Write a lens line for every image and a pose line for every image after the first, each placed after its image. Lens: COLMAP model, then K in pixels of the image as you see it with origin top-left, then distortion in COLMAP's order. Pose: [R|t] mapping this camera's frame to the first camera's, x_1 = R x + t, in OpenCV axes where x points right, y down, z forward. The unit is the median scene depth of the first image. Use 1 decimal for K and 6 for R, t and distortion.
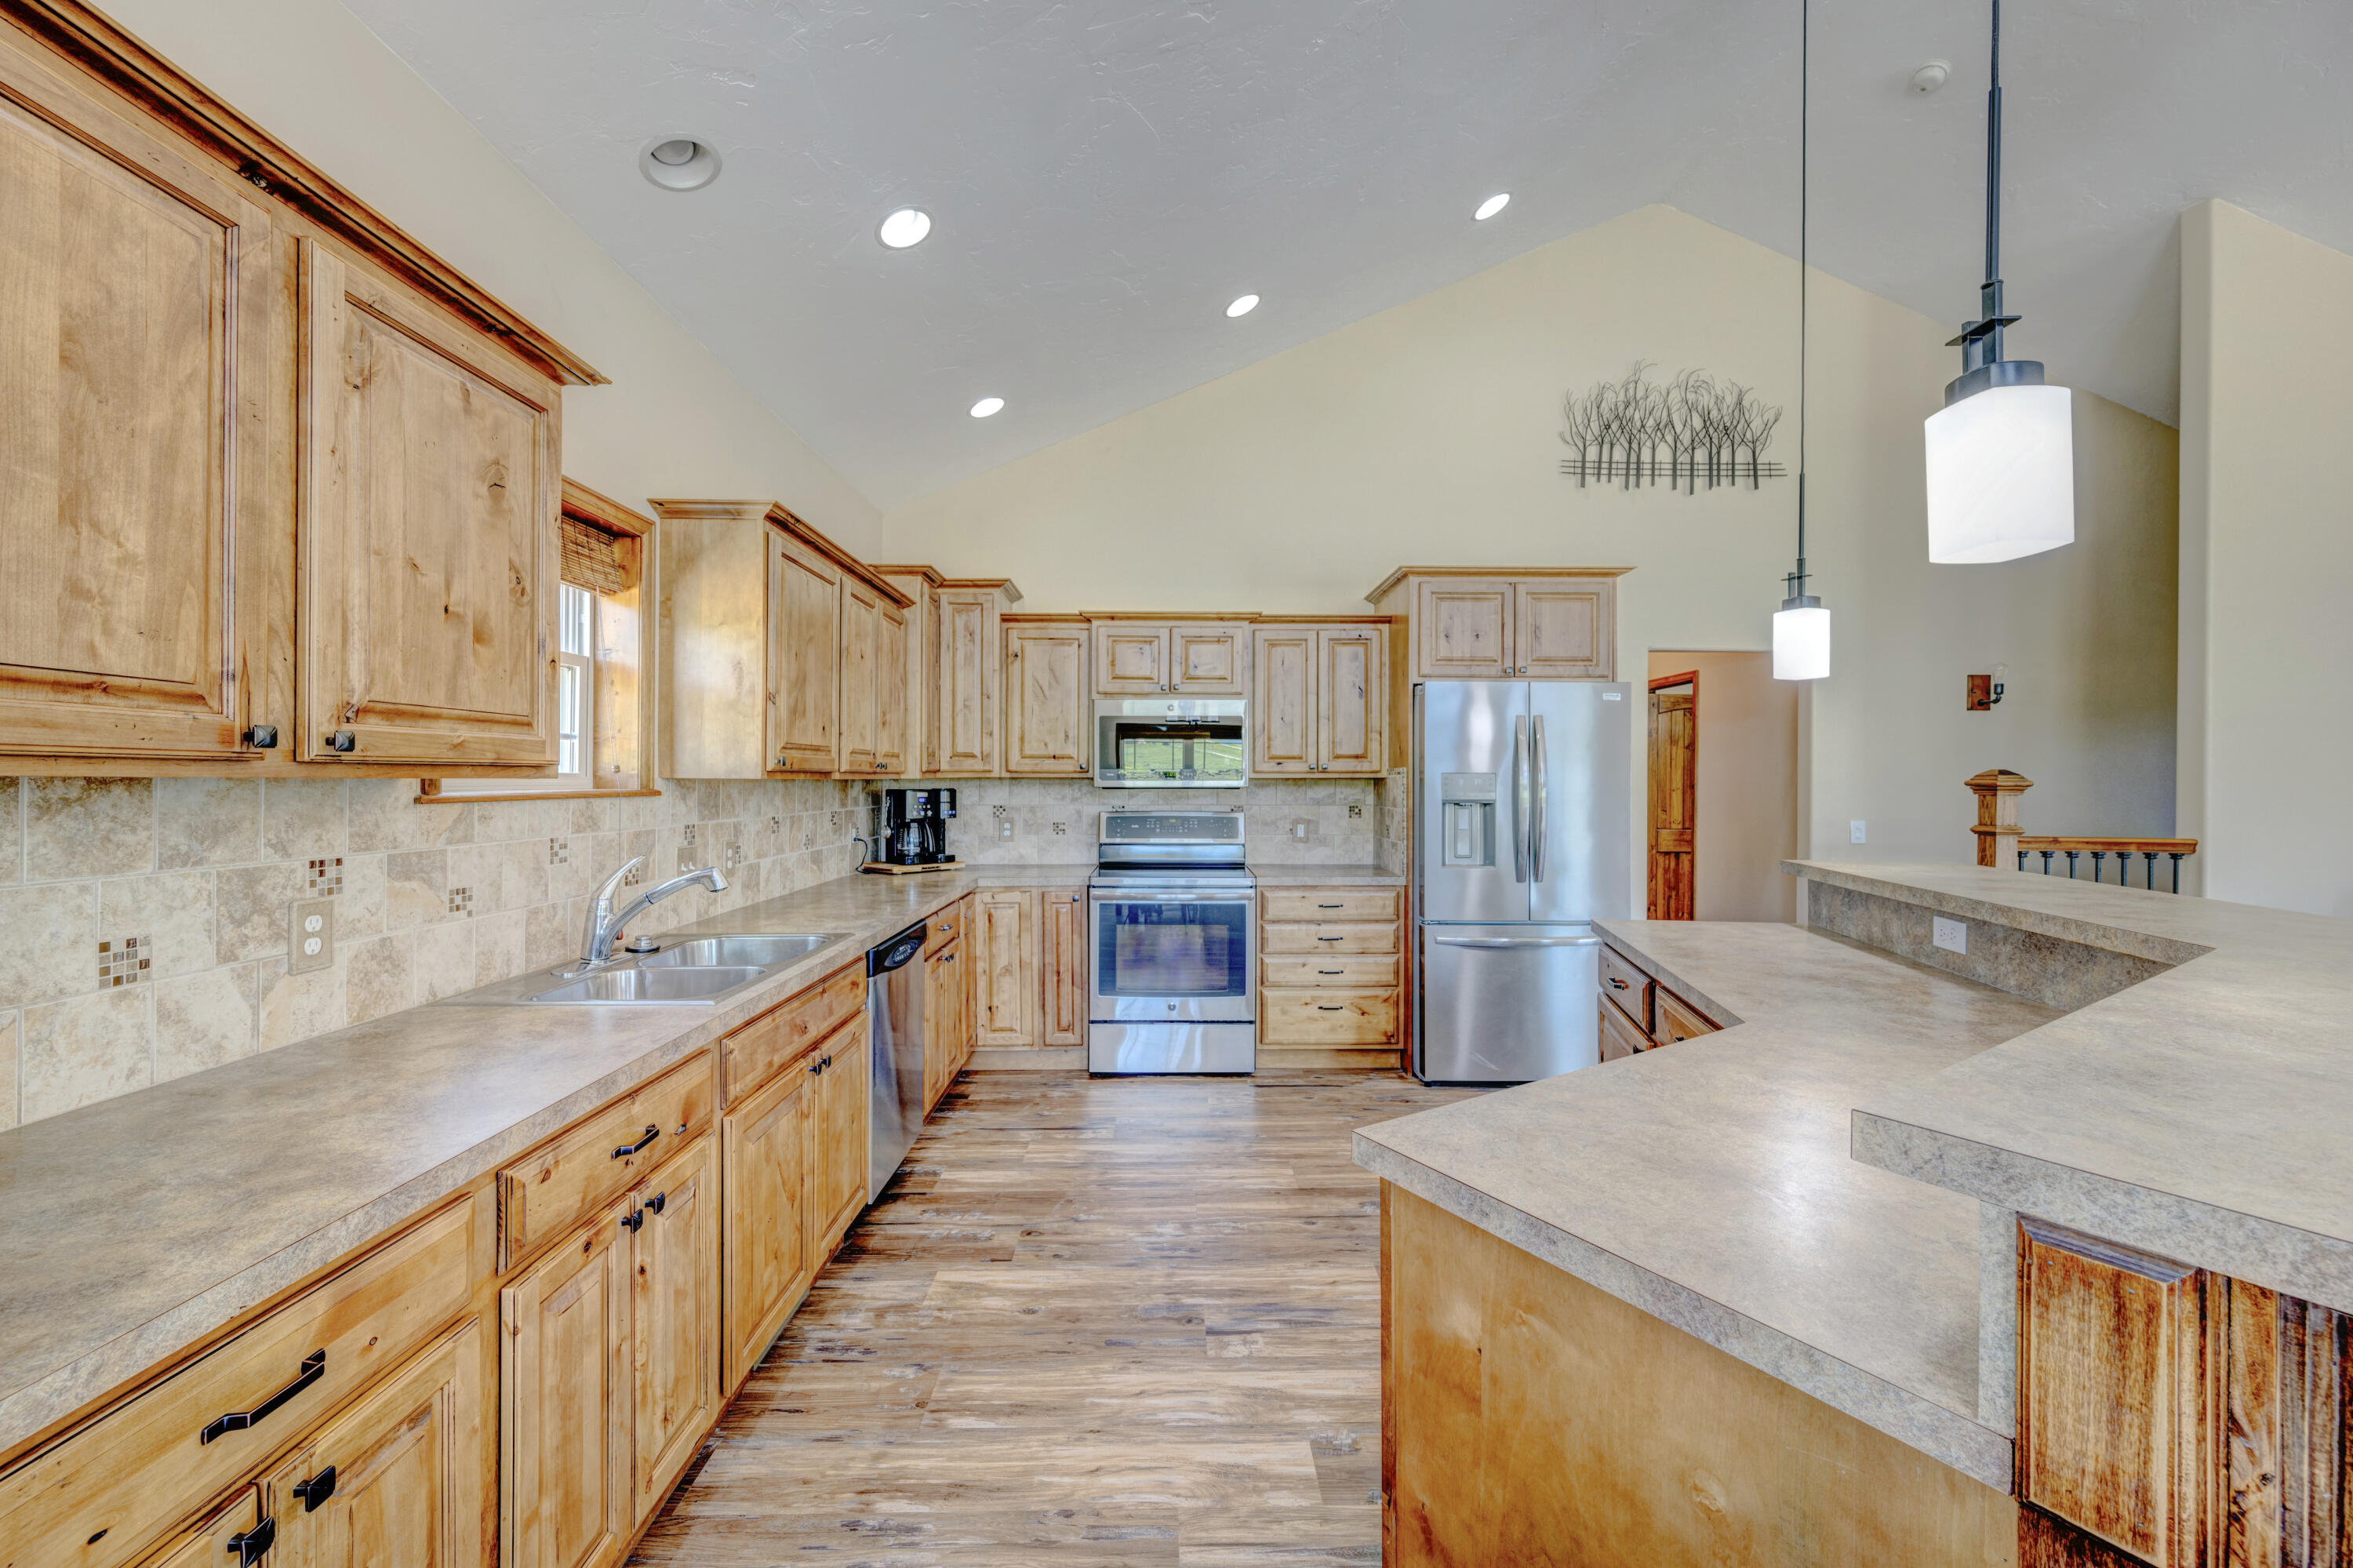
lens RADIAL K [[915.3, 0, 1177.7], [0, 915.3, 782.7], [0, 0, 1]] dist [-0.001581, -0.000125]
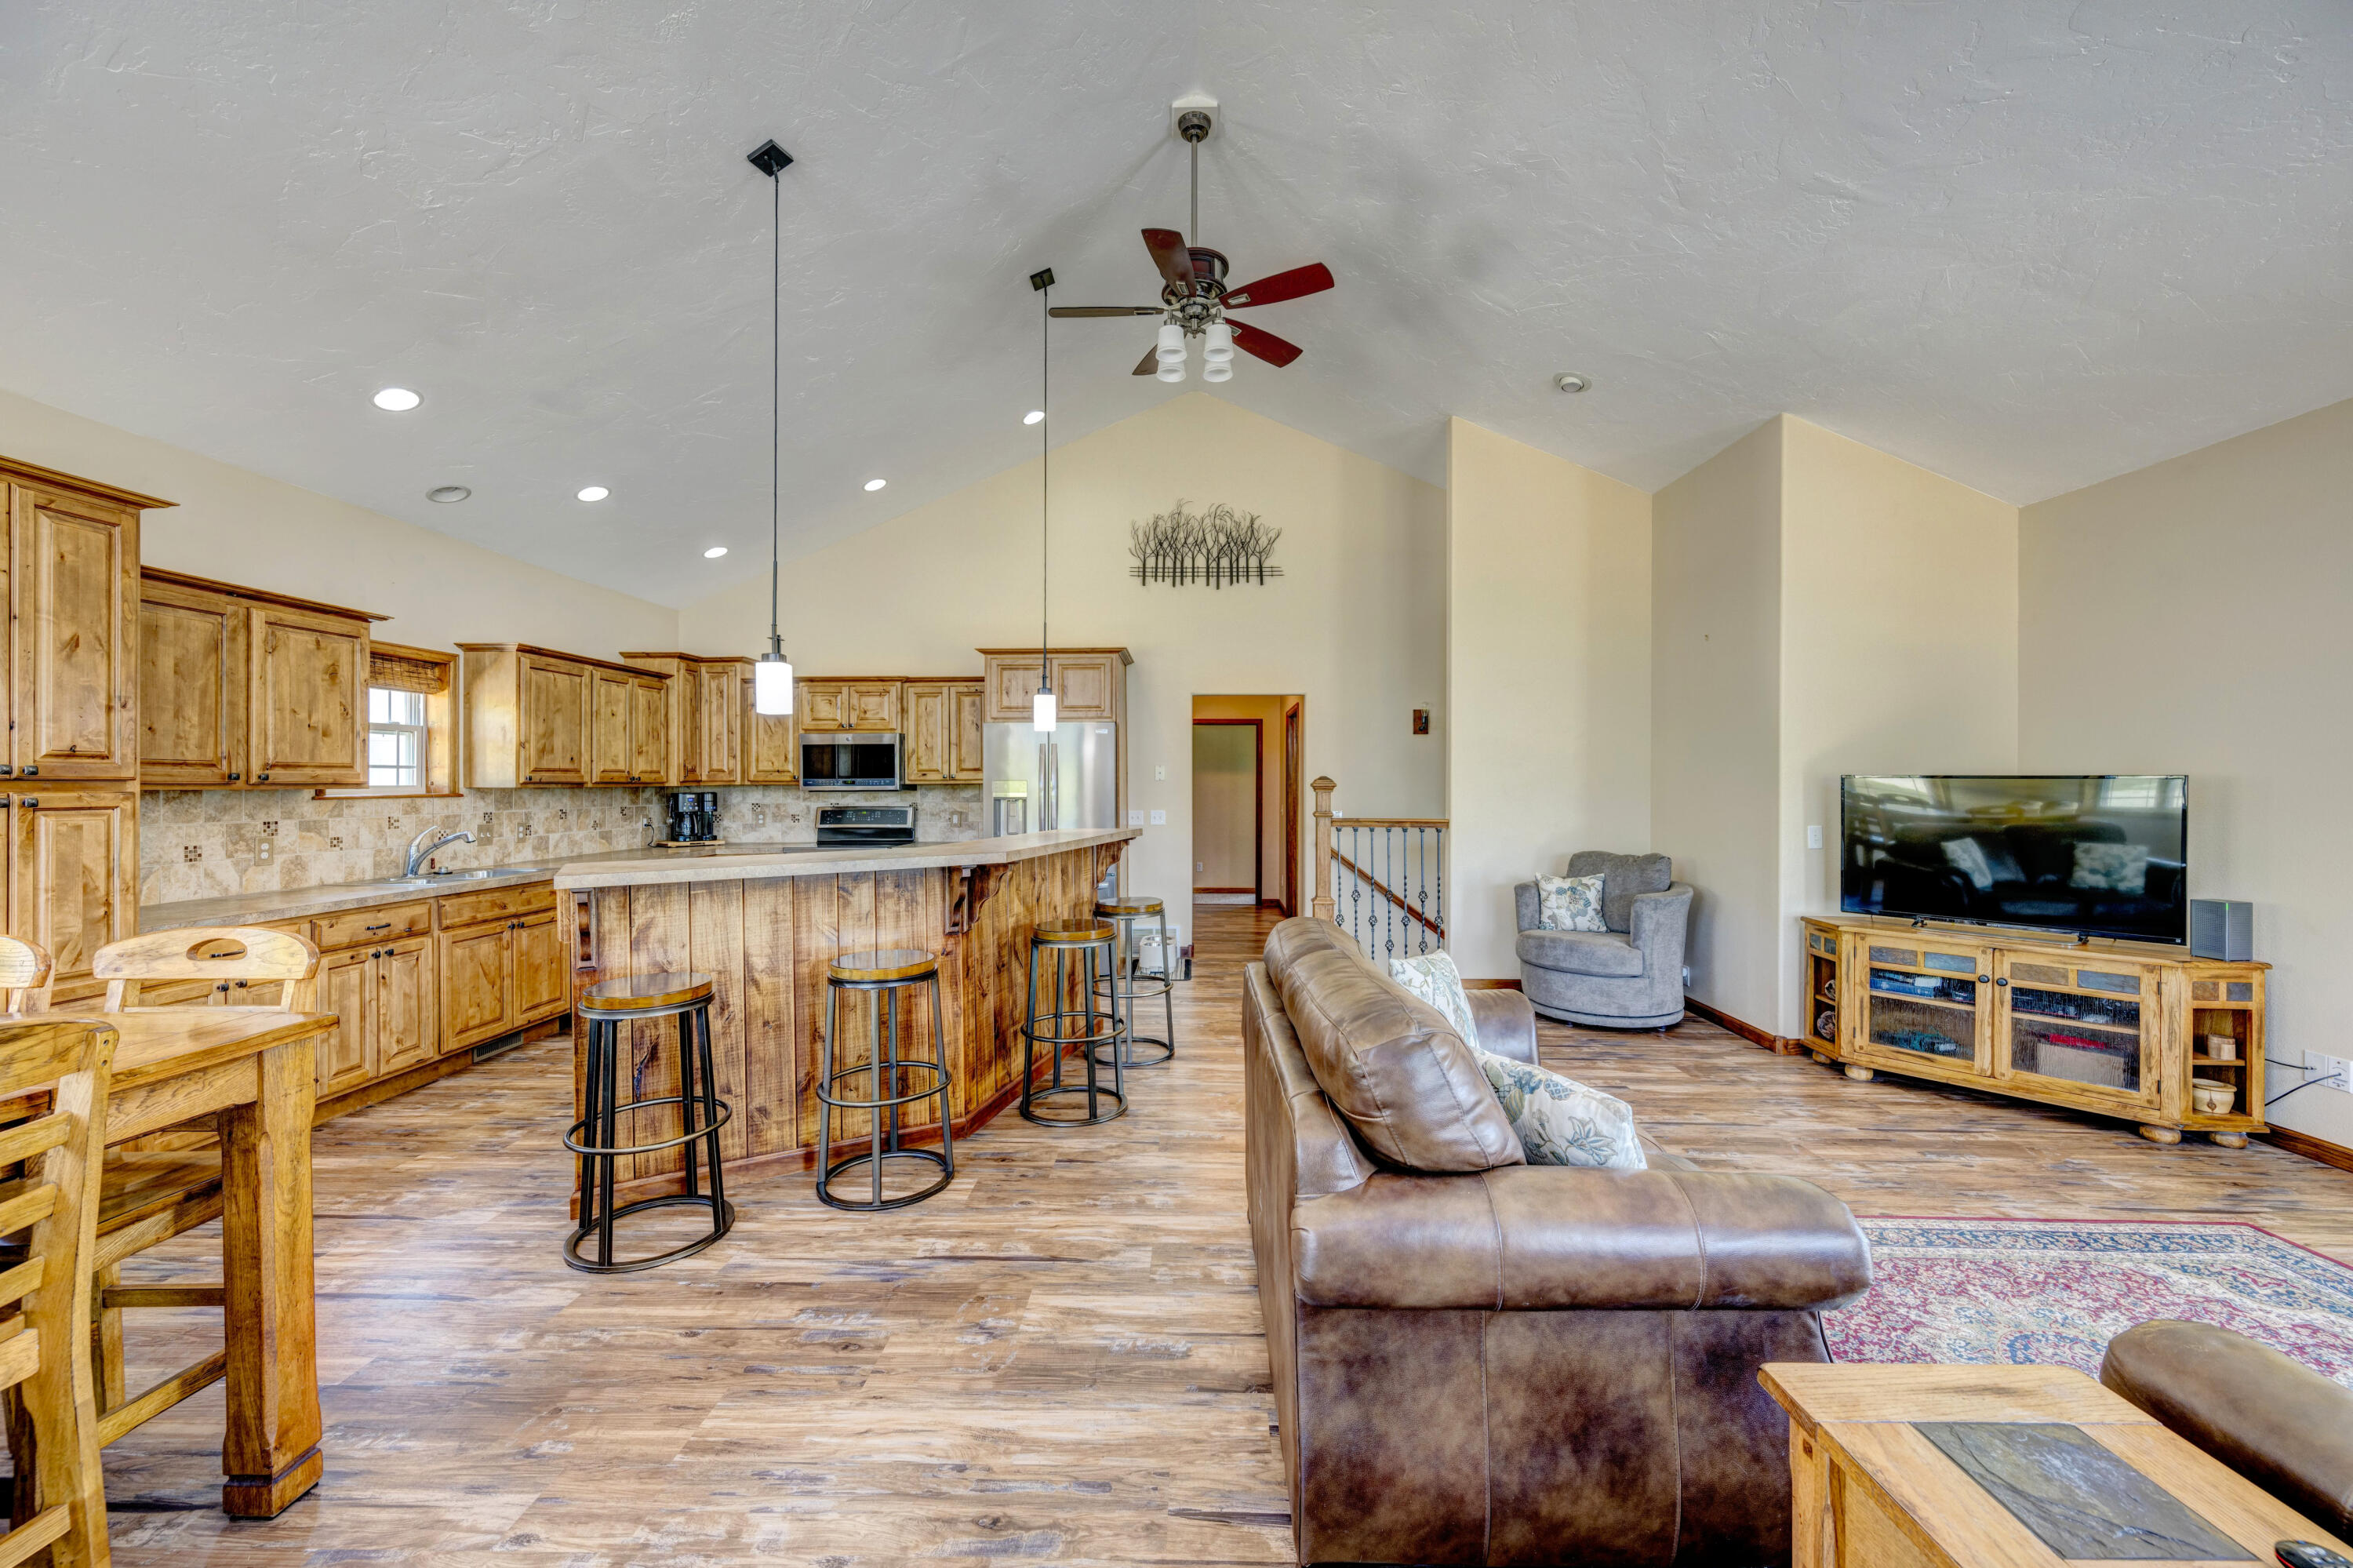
lens RADIAL K [[915.3, 0, 1176.6], [0, 915.3, 782.4], [0, 0, 1]] dist [-0.001581, -0.000125]
pose [[0.999193, -0.006157, -0.039700, 0.980924], [0.006026, 0.999976, -0.003426, -0.000229], [0.039720, 0.003184, 0.999206, -0.835379]]
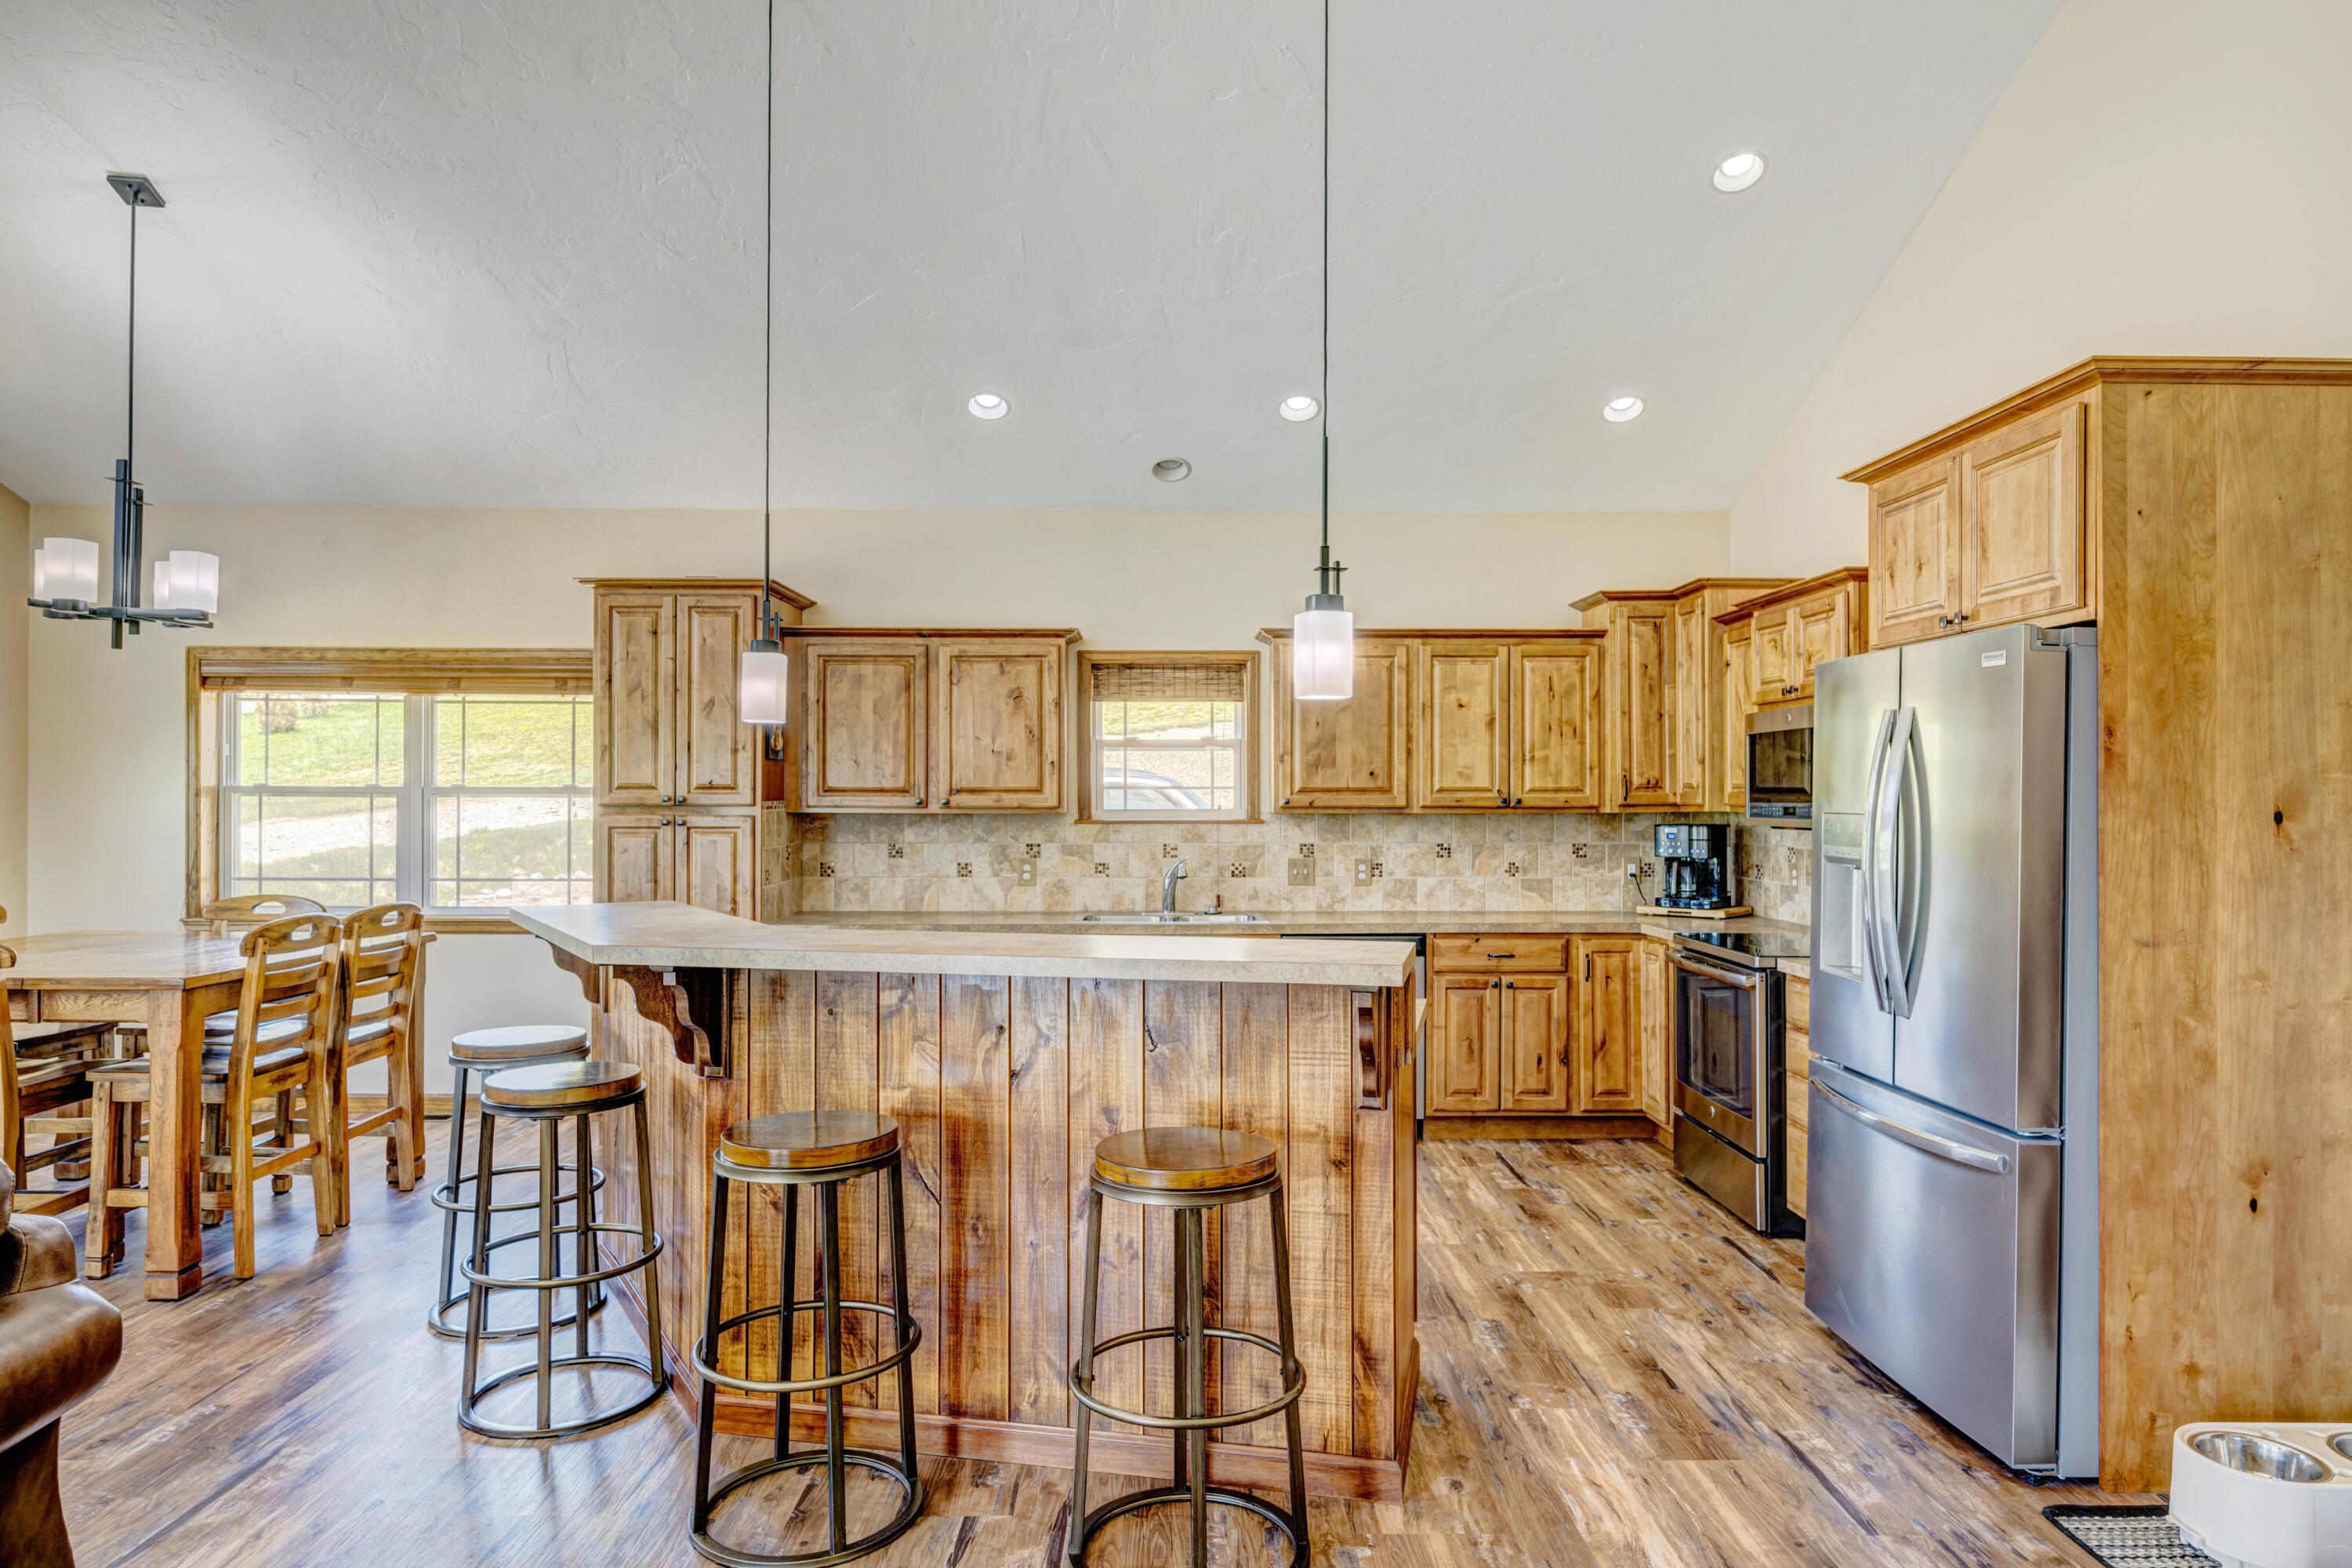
lens RADIAL K [[1399.5, 0, 1182.2], [0, 1399.5, 786.1], [0, 0, 1]] dist [-0.000579, -0.001108]
pose [[-0.002429, -0.008829, -0.999958, 1.792126], [-0.002711, 0.999957, -0.008822, -0.027364], [0.999993, 0.002690, -0.002453, 0.845492]]
